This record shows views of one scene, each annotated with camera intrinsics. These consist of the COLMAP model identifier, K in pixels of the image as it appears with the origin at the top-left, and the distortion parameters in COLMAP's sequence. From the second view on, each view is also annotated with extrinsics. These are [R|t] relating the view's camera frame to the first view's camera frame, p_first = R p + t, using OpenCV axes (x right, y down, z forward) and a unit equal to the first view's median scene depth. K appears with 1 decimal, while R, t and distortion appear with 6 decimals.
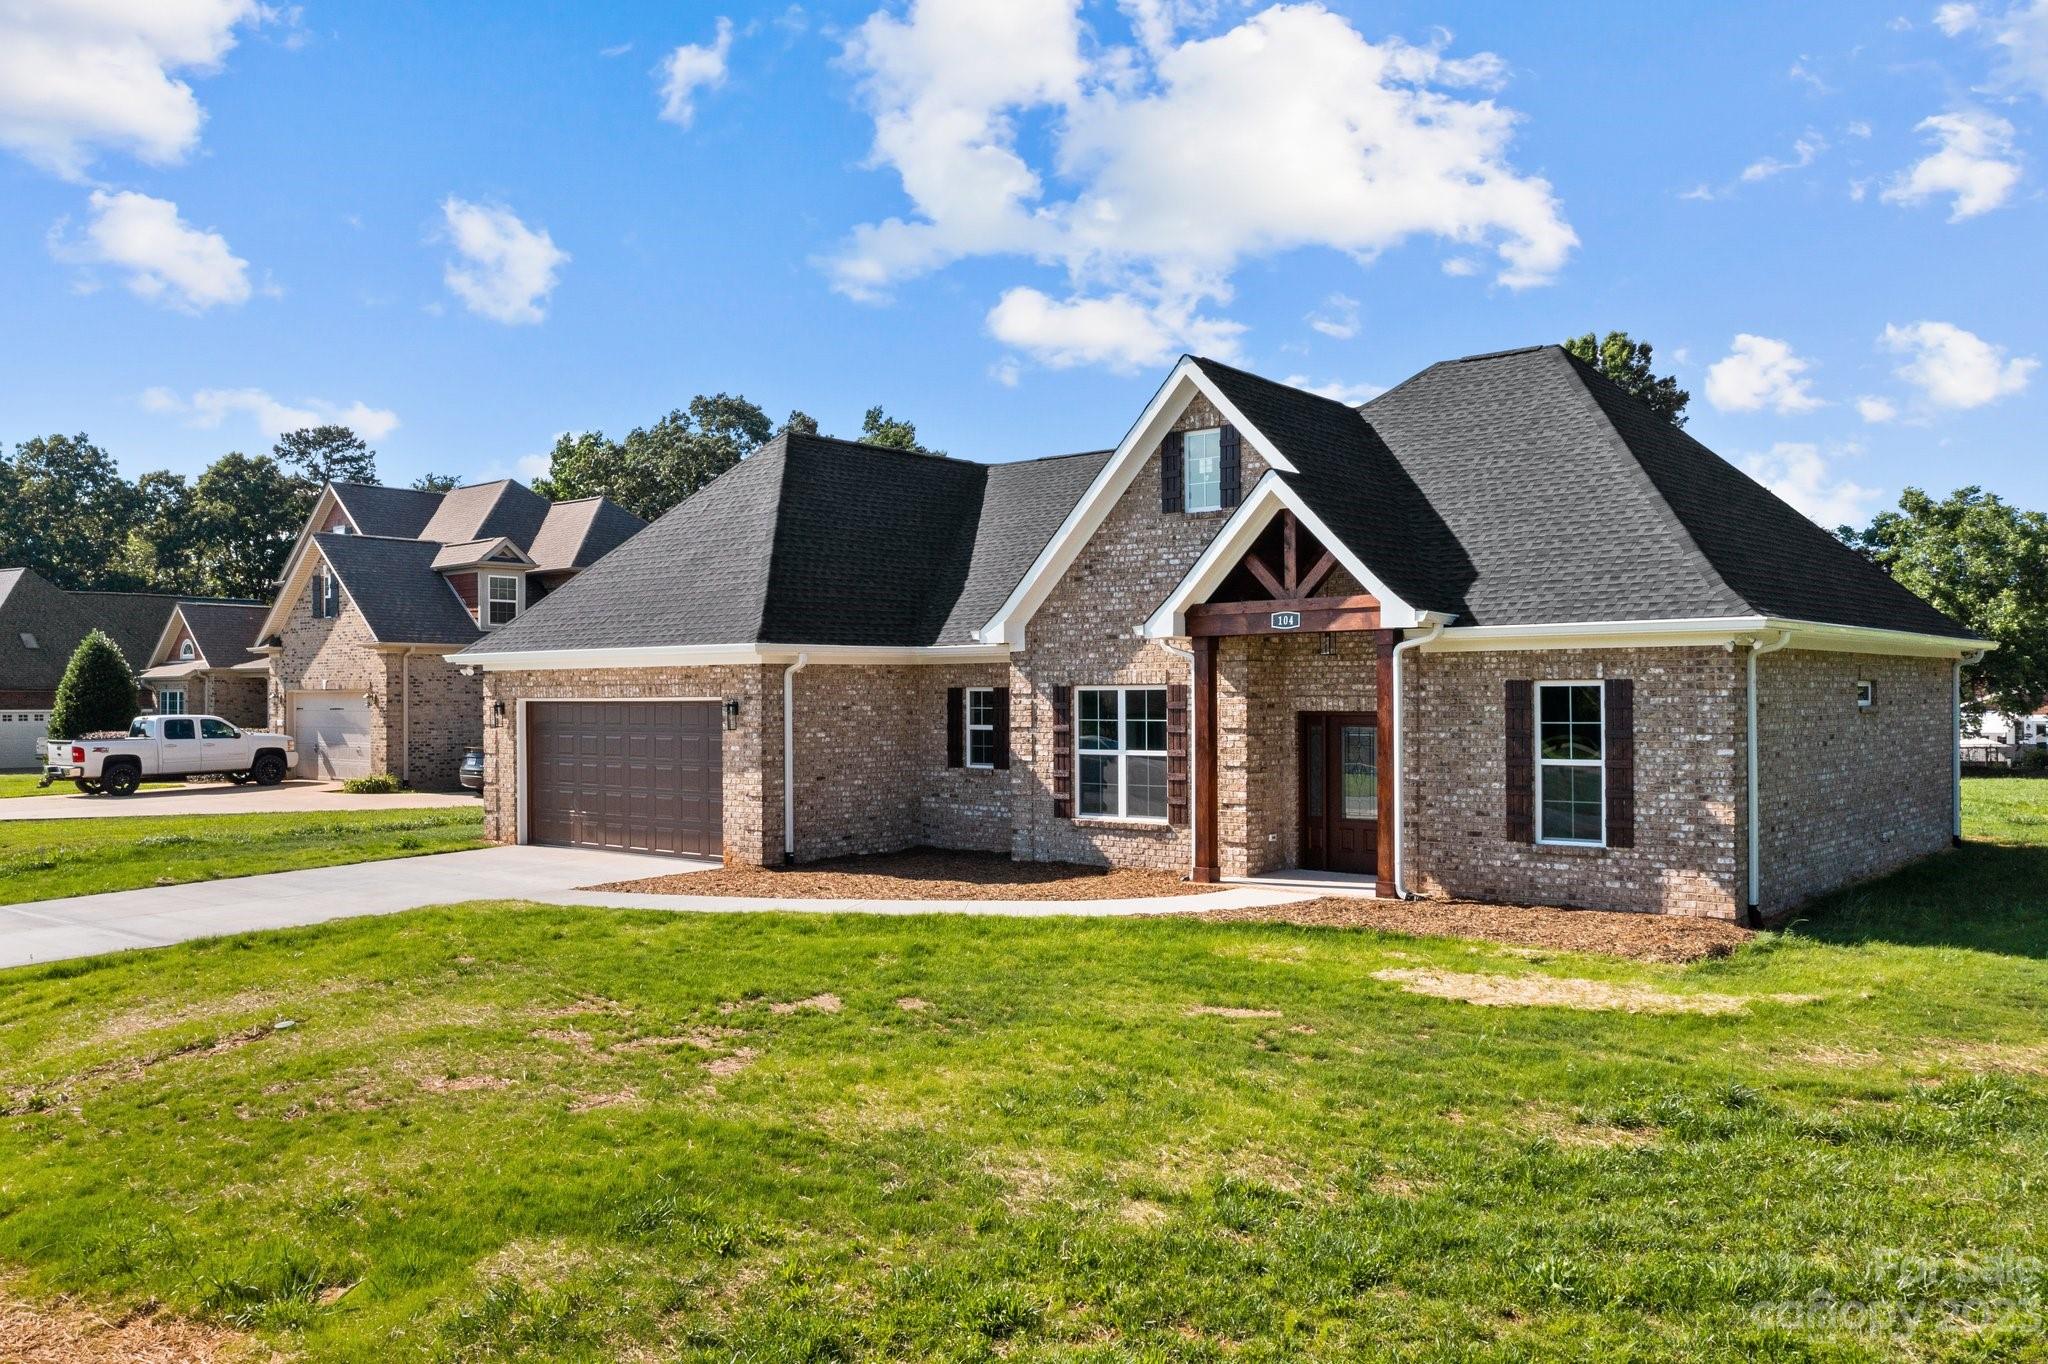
lens RADIAL K [[1633.7, 0, 1024.0], [0, 1633.7, 682.0], [0, 0, 1]] dist [-0.006173, -0.006243]
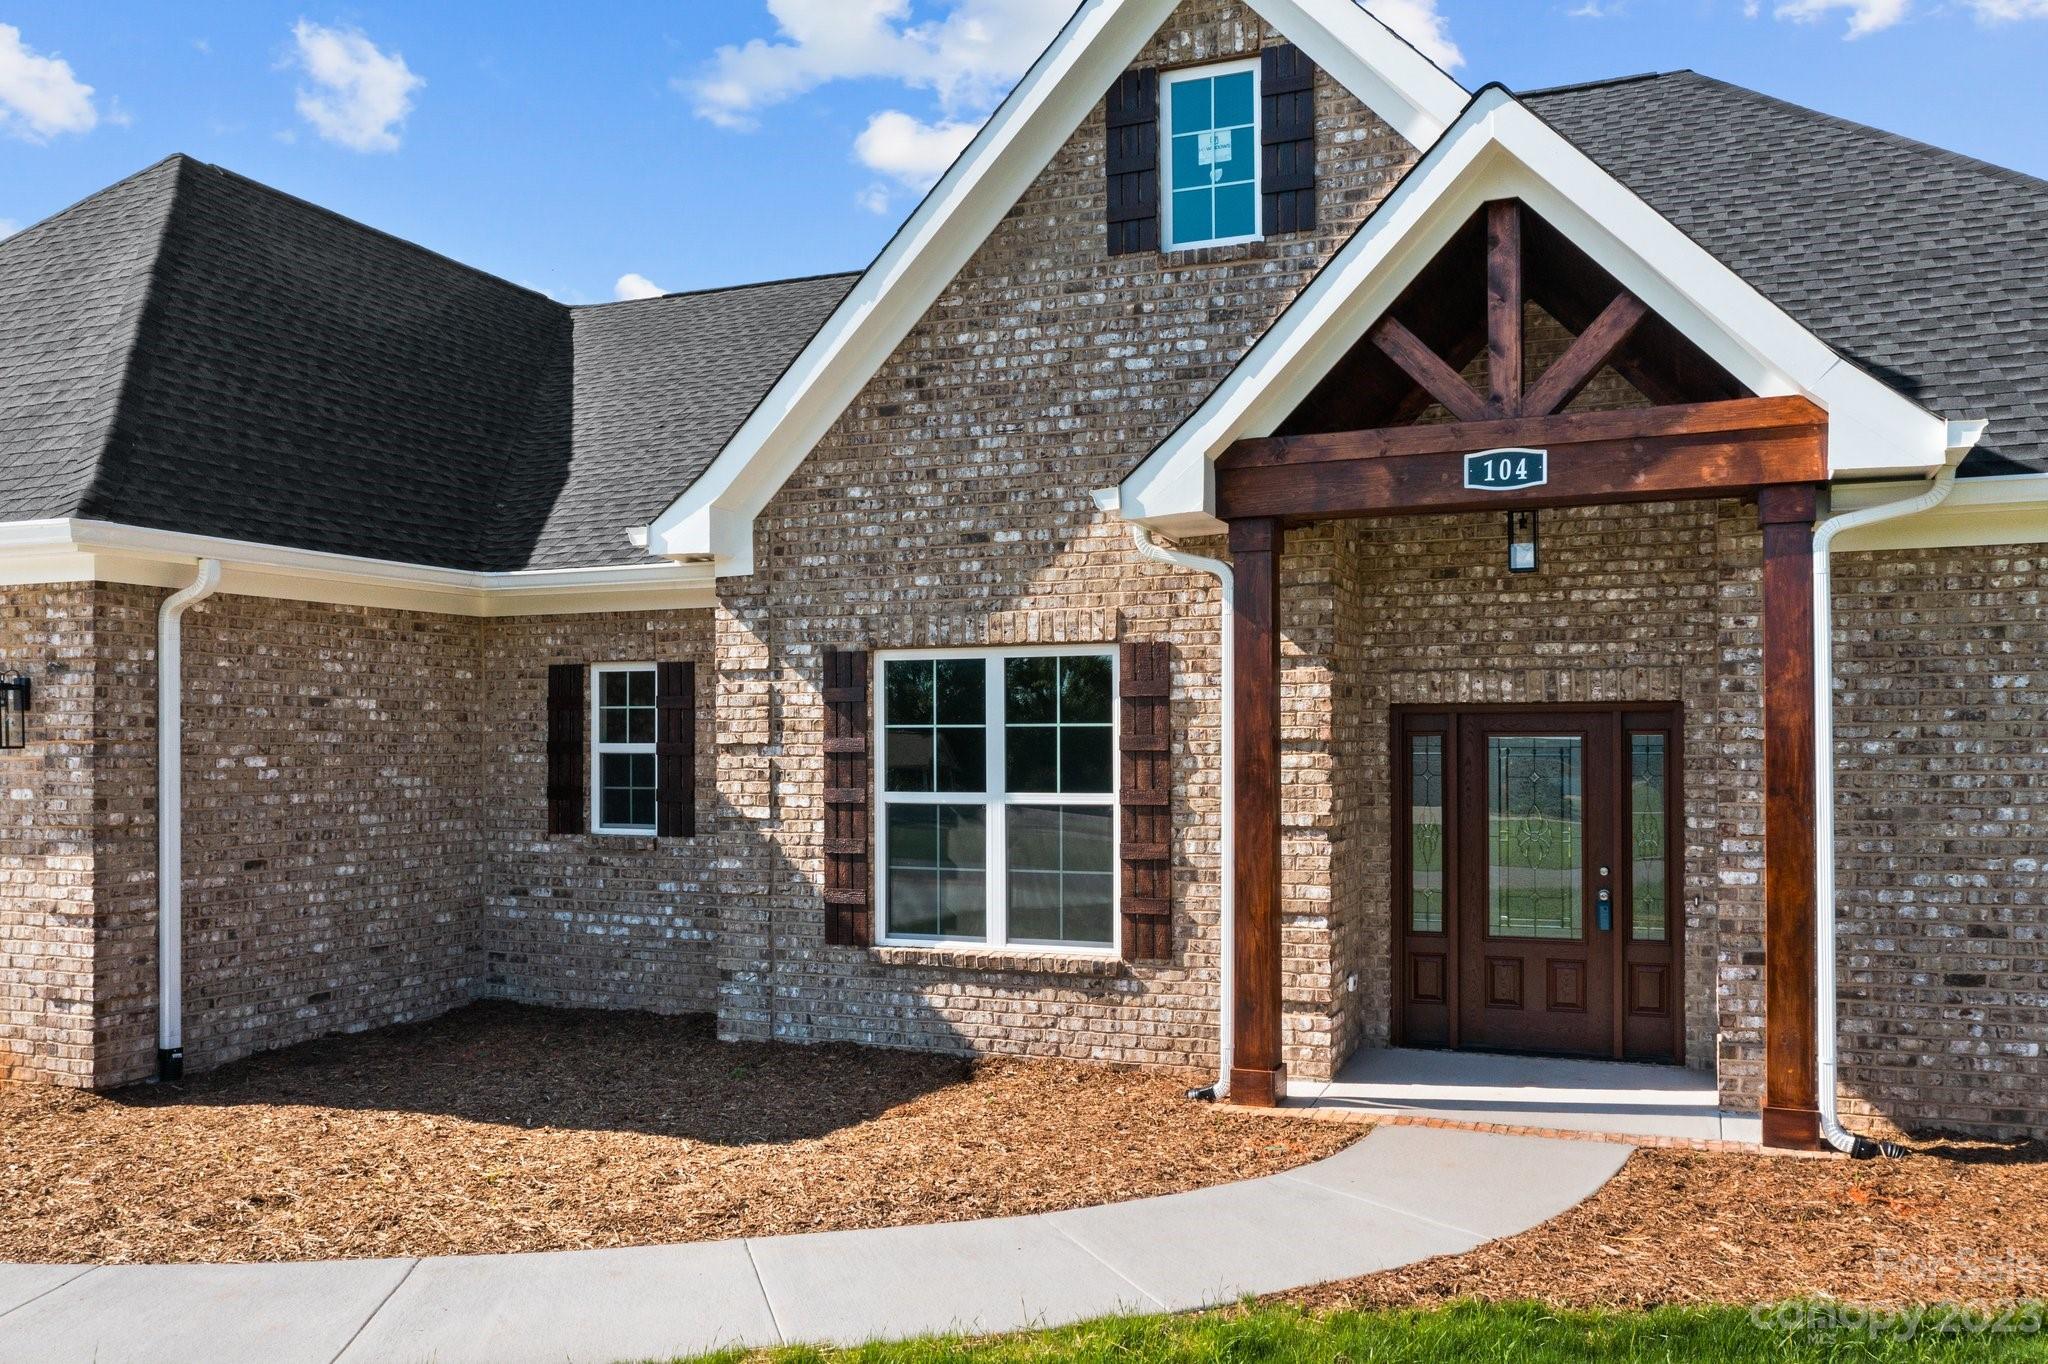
lens RADIAL K [[1641.8, 0, 1022.7], [0, 1641.8, 724.5], [0, 0, 1]] dist [-0.009654, 0.002064]
pose [[0.949001, 0.006316, 0.315209, -0.075082], [-0.004486, 0.999969, -0.006531, 0.026391], [-0.315240, 0.004784, 0.949000, 0.576500]]
